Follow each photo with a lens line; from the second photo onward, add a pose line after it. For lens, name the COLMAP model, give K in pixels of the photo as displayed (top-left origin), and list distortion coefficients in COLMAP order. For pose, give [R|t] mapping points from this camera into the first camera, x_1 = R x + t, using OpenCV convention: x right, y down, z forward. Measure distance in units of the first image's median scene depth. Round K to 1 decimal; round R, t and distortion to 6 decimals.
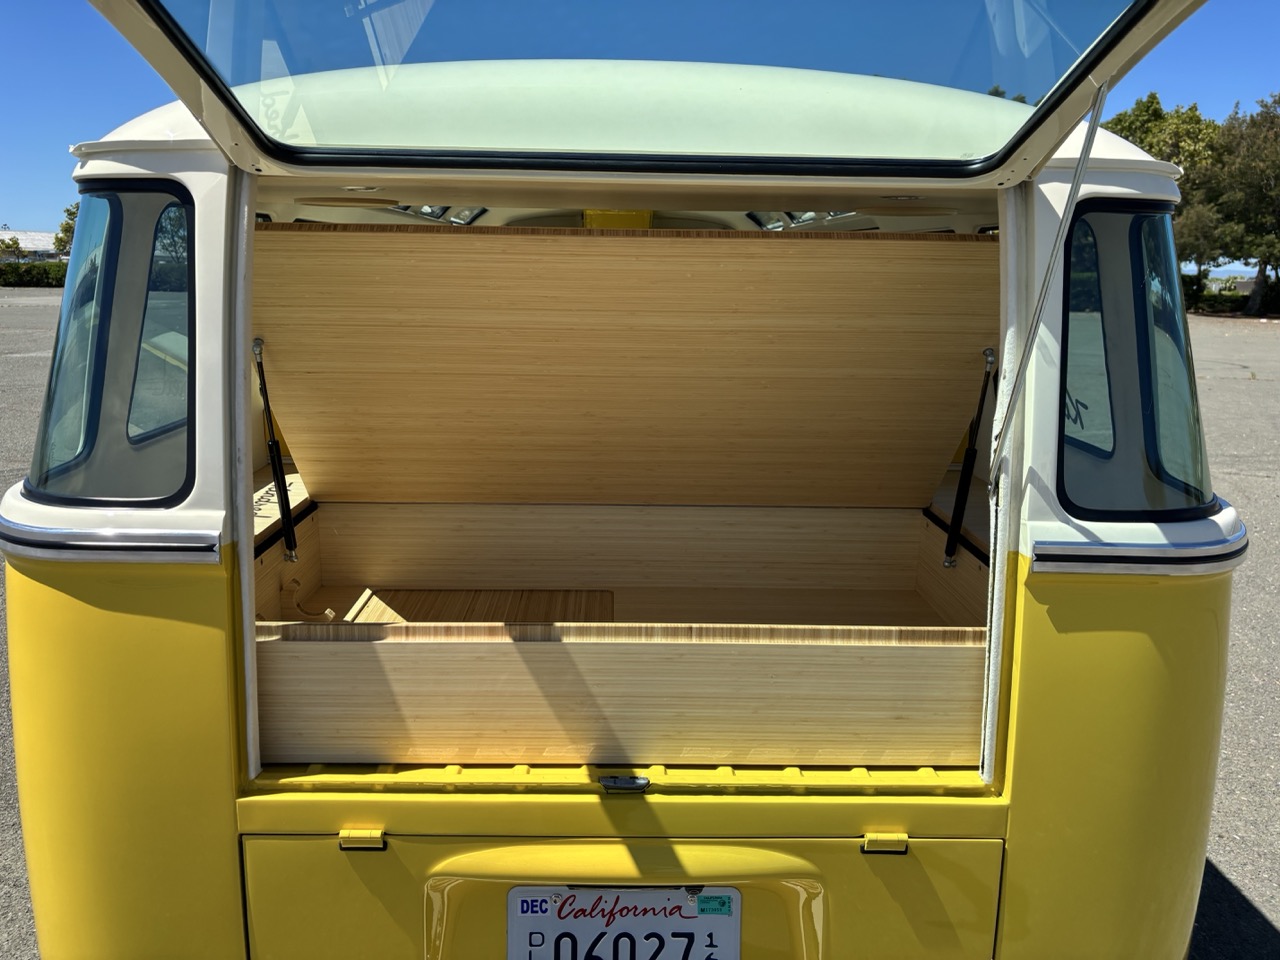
lens RADIAL K [[1001.9, 0, 640.0], [0, 1001.9, 480.0], [0, 0, 1]] dist [-0.006796, 0.110299]
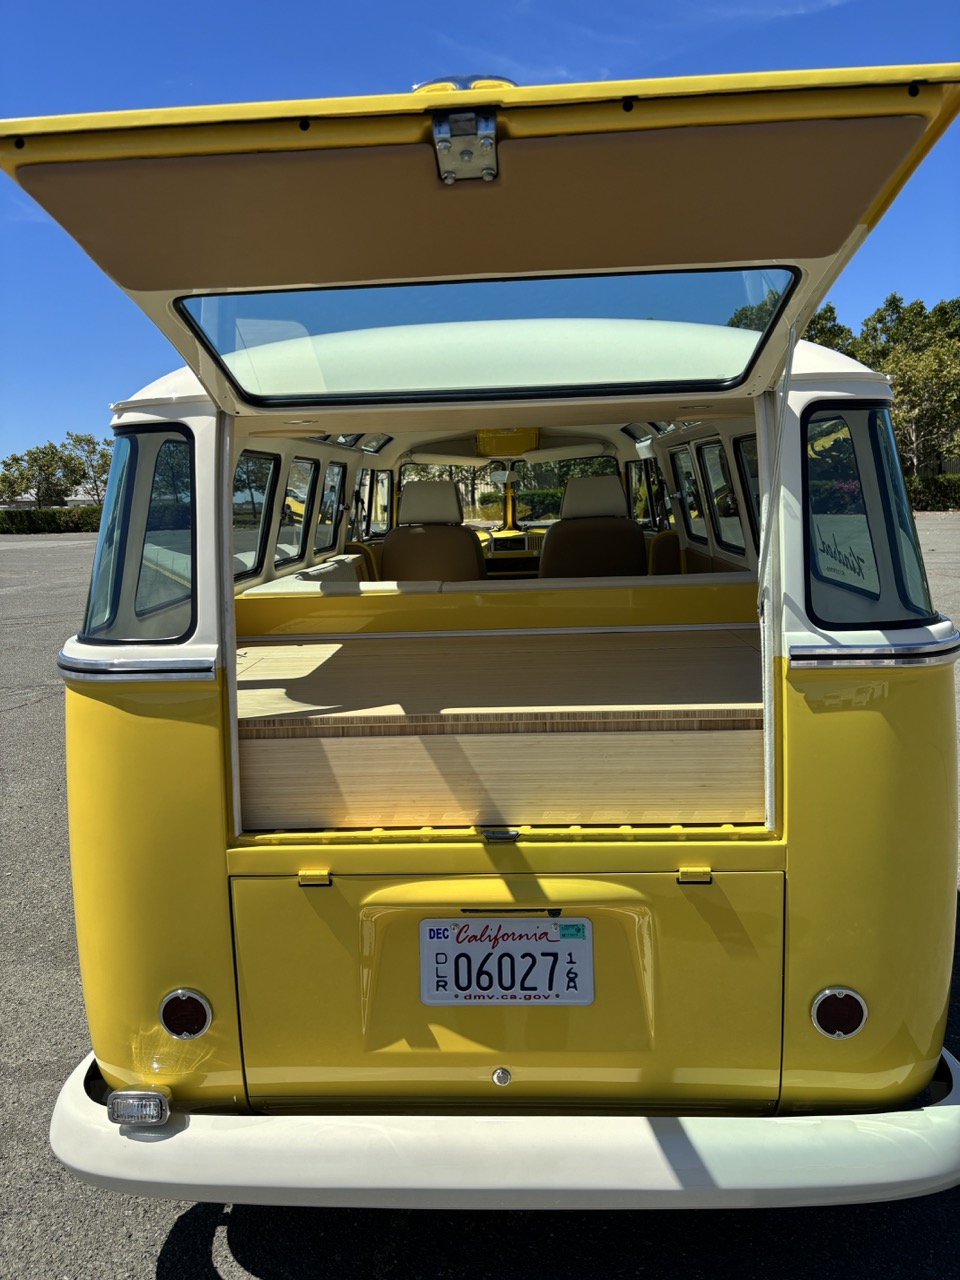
lens RADIAL K [[1081.2, 0, 480.0], [0, 1081.2, 640.0], [0, 0, 1]] dist [0.095453, -0.001455]
pose [[0.996476, -0.036837, -0.075357, 0.077701], [0.030768, 0.996306, -0.080167, 0.152944], [0.078031, 0.077566, 0.993929, -0.501821]]
